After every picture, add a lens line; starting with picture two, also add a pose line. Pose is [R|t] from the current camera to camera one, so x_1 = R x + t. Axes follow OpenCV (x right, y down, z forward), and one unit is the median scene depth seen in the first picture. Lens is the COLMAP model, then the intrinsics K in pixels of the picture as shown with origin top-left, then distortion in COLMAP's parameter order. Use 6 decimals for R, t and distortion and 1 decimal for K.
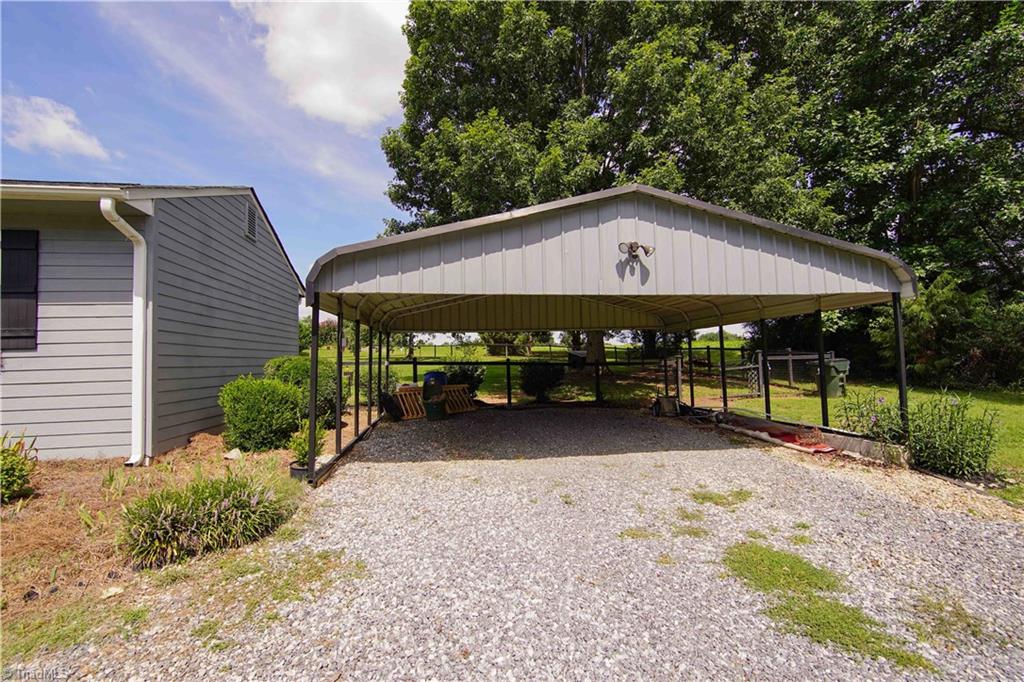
lens RADIAL K [[422.3, 0, 506.5], [0, 422.3, 345.6], [0, 0, 1]] dist [-0.010405, 0.000512]
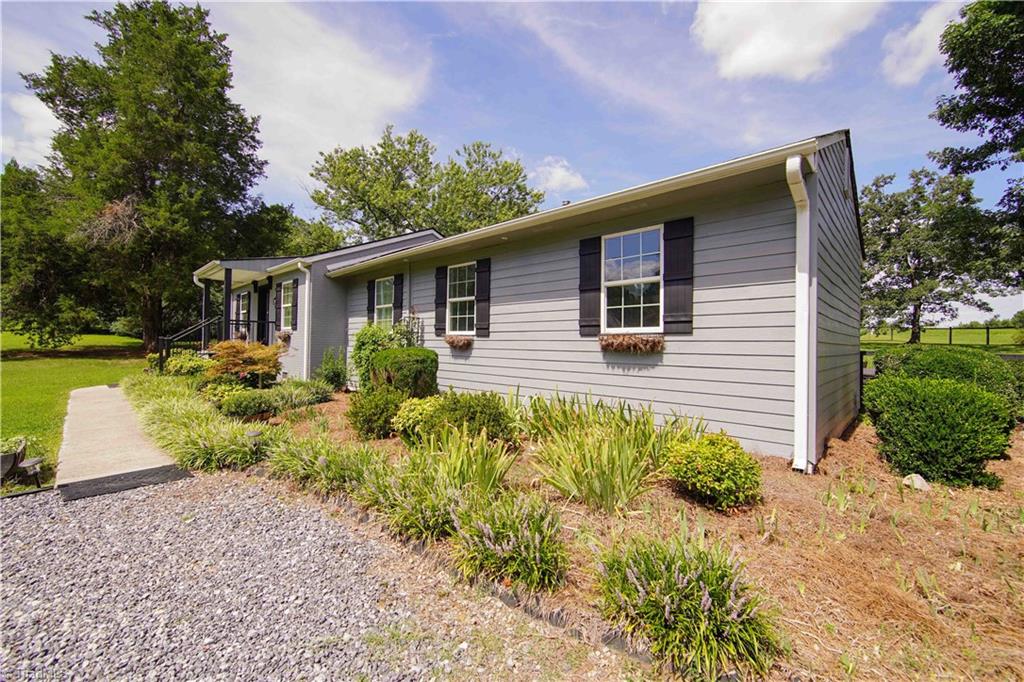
lens RADIAL K [[417.9, 0, 509.2], [0, 417.9, 345.1], [0, 0, 1]] dist [-0.013674, 0.000731]
pose [[0.595143, 0.036691, -0.802782, -0.558812], [-0.002802, 0.999046, 0.043584, -0.005735], [0.803615, -0.023689, 0.594678, 0.026272]]
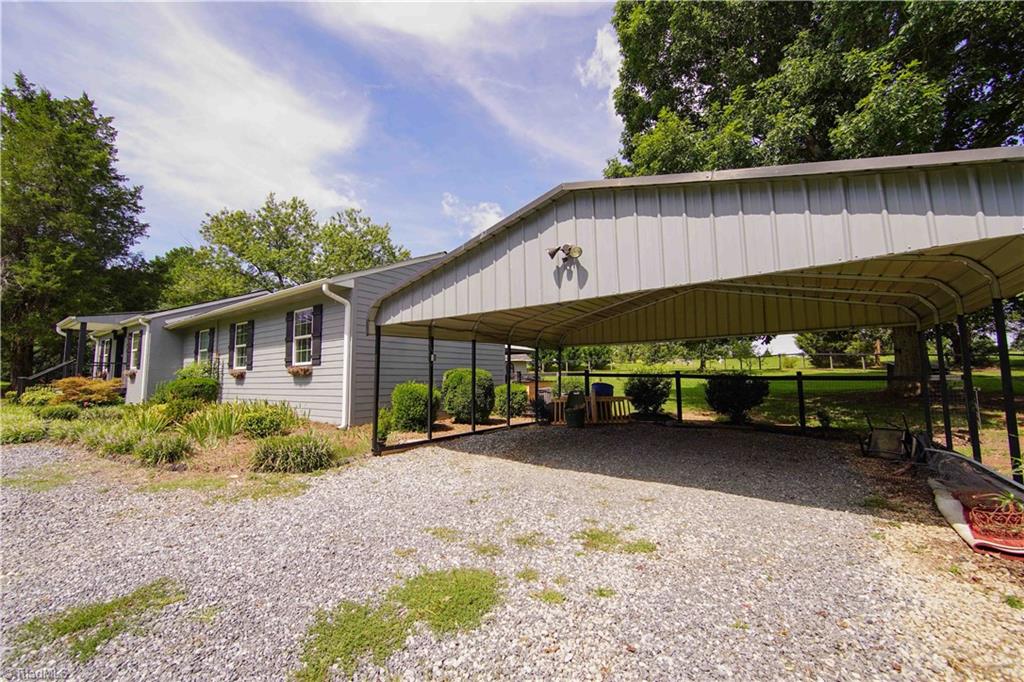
lens RADIAL K [[409.6, 0, 513.9], [0, 409.6, 346.1], [0, 0, 1]] dist [-0.011087, 0.000414]
pose [[0.708397, -0.040293, -0.704663, 0.848403], [0.018155, 0.999079, -0.038877, 0.012292], [0.705580, 0.014747, 0.708476, 0.277144]]
